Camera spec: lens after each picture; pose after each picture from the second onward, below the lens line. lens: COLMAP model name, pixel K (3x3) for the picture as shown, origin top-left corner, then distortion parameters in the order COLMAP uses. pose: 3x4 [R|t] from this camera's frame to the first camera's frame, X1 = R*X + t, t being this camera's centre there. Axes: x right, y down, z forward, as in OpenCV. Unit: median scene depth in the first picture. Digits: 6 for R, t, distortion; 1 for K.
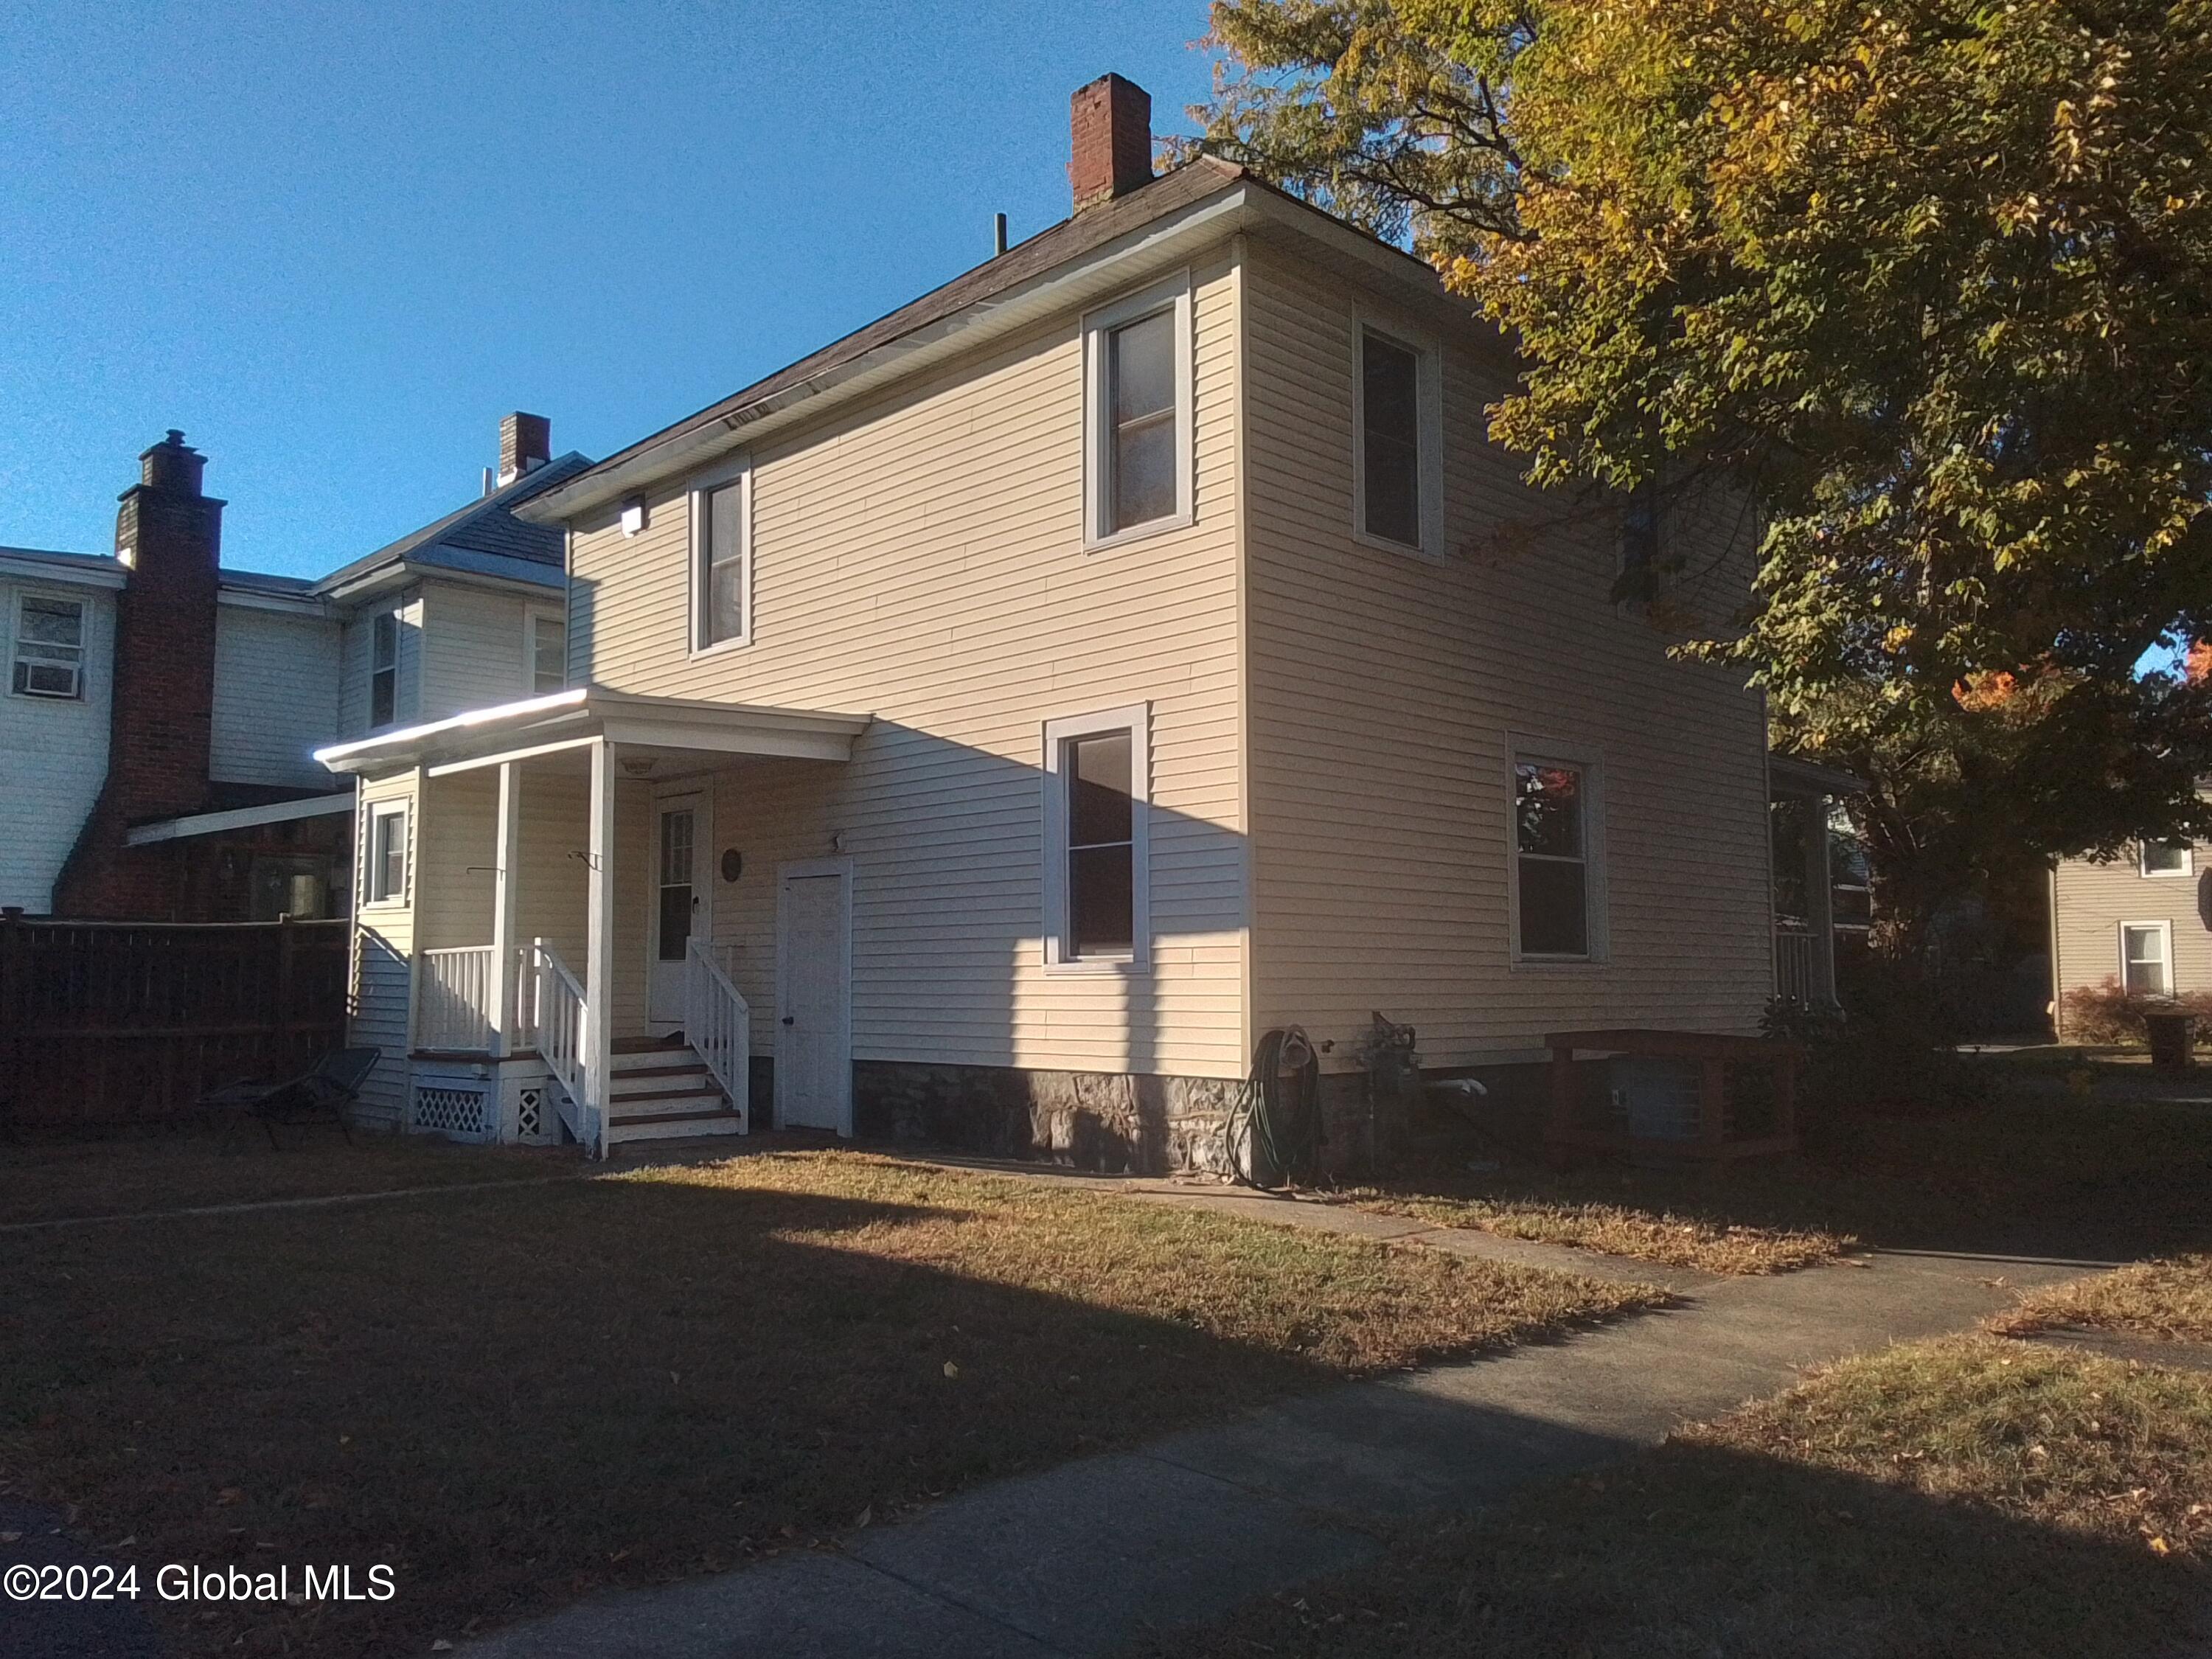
lens RADIAL K [[1637.6, 0, 1106.0], [0, 1637.6, 829.5], [0, 0, 1]] dist [0.055898, -0.156911]
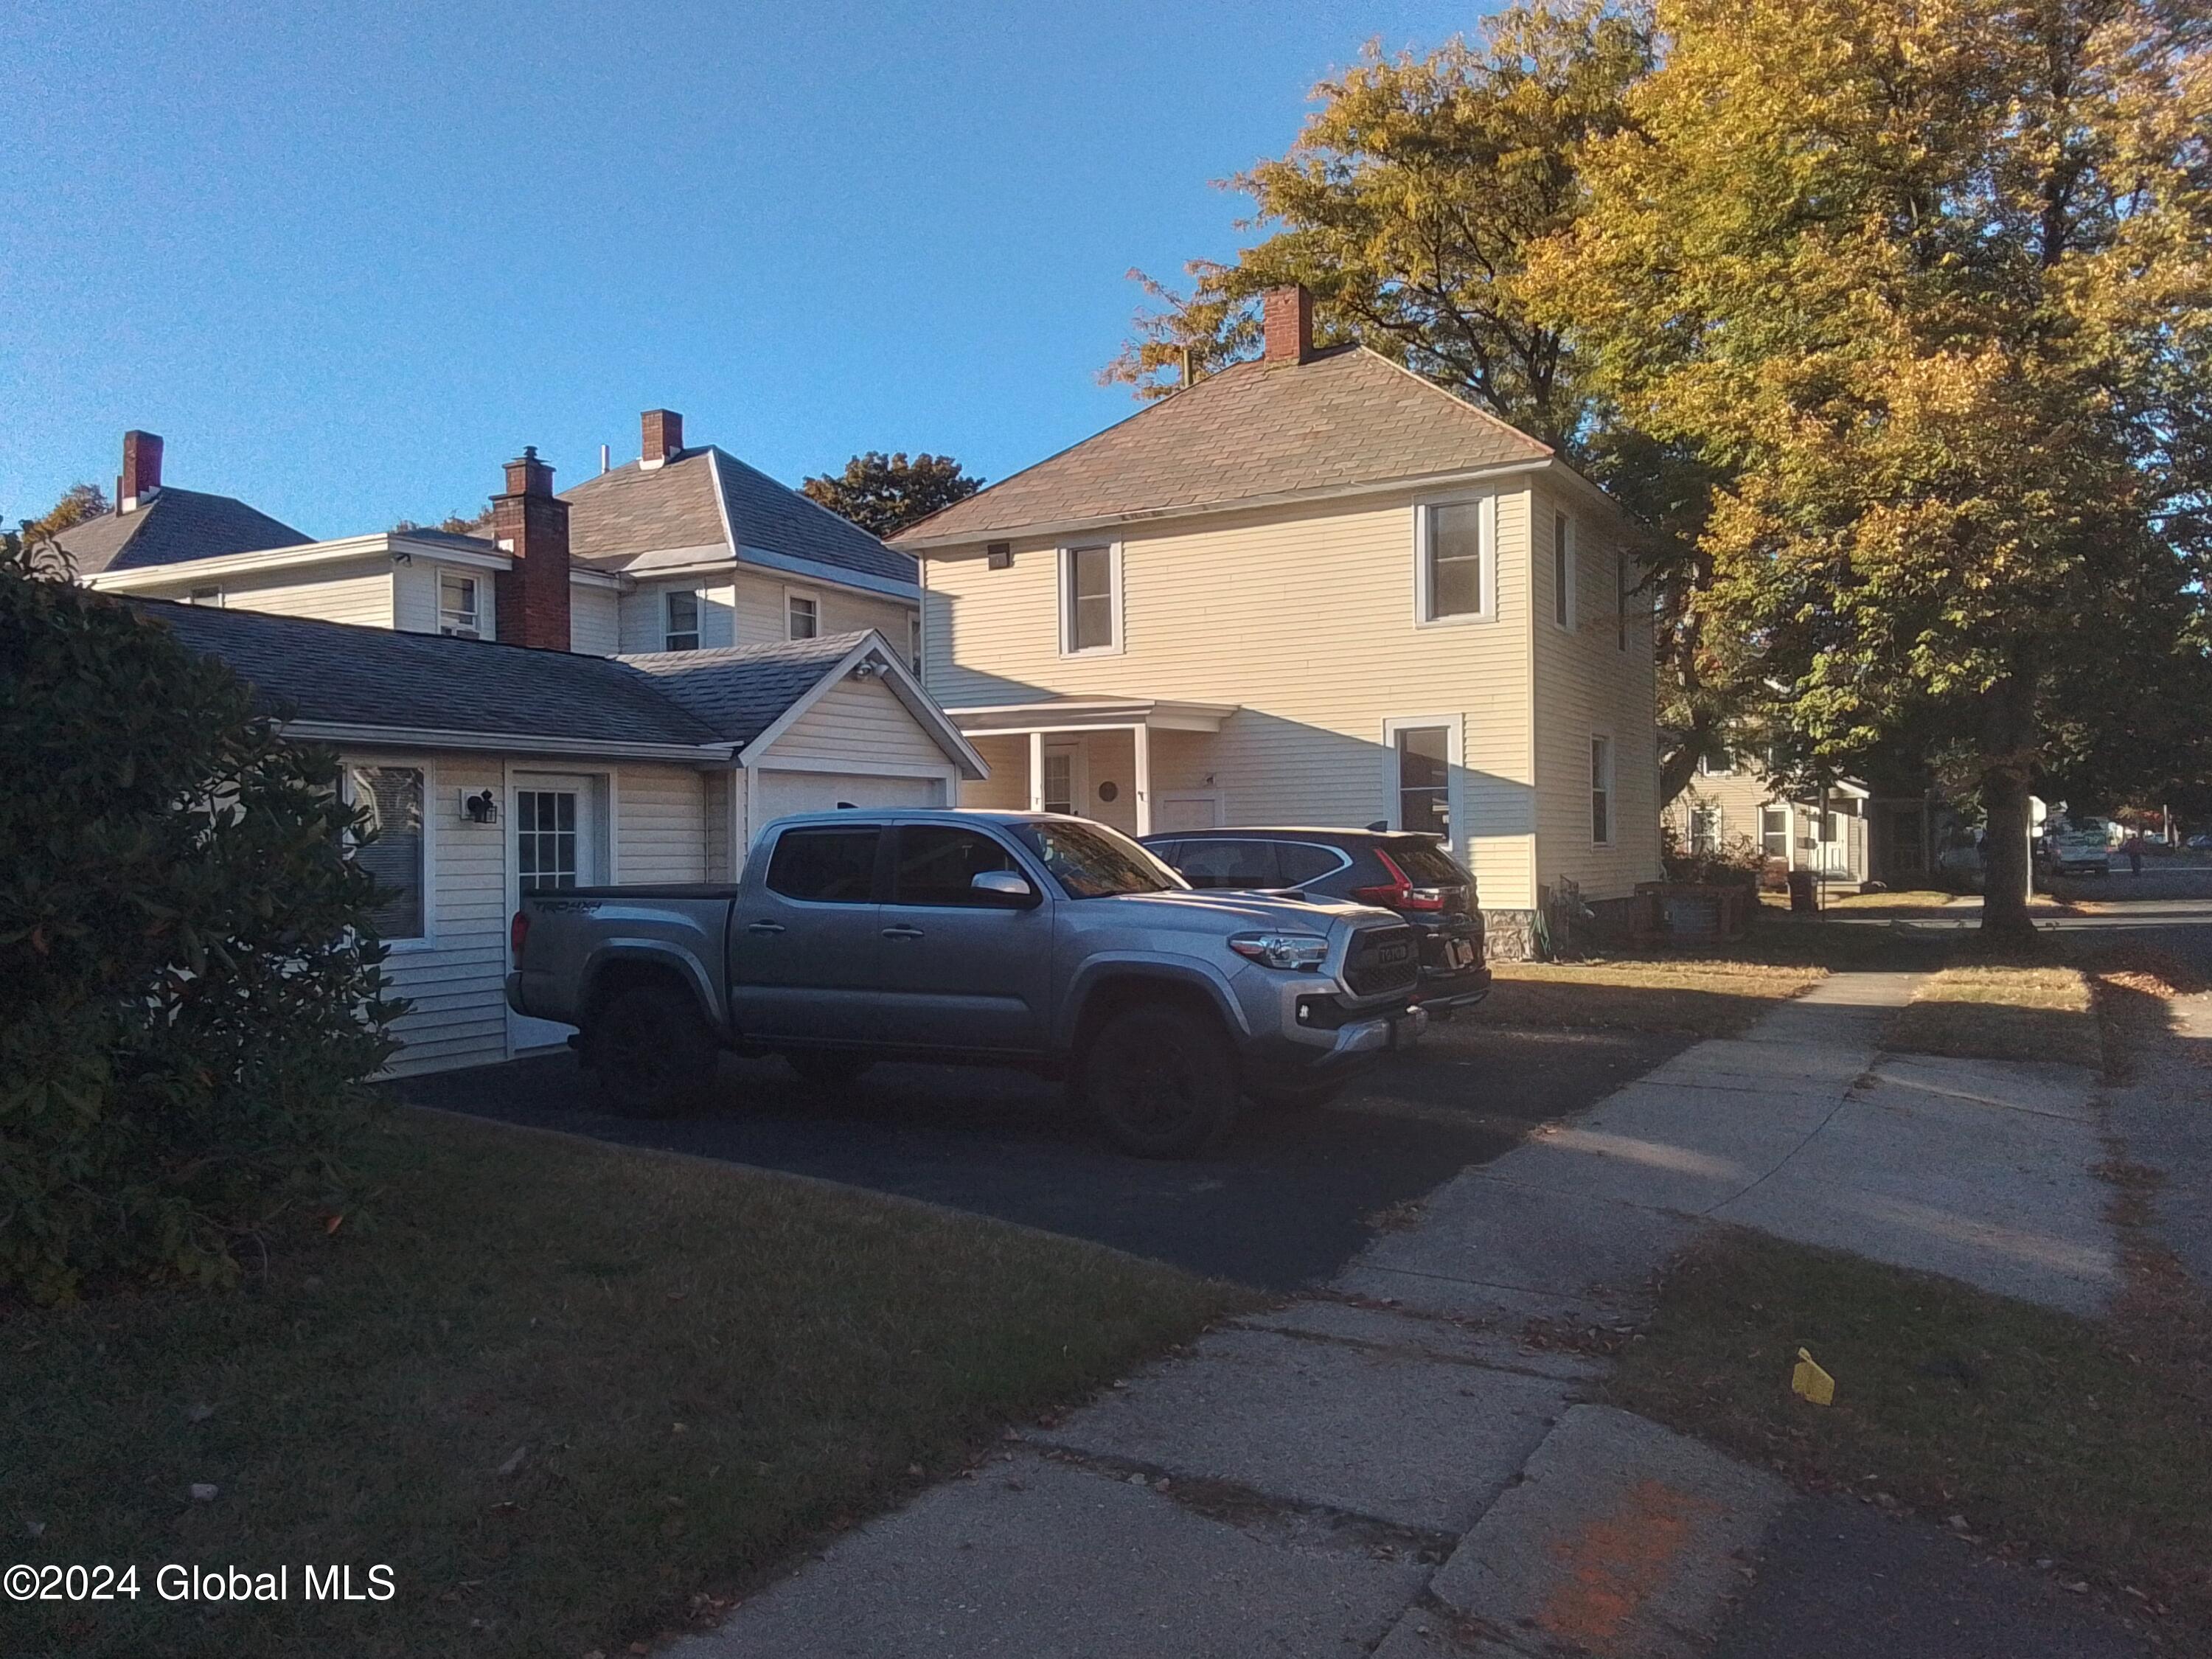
lens RADIAL K [[1637.6, 0, 1106.0], [0, 1637.6, 829.5], [0, 0, 1]] dist [0.055898, -0.156911]
pose [[0.964766, 0.002803, 0.263093, -0.733324], [-0.019126, 0.998045, 0.059504, -0.041369], [-0.262412, -0.062440, 0.962934, -0.608397]]
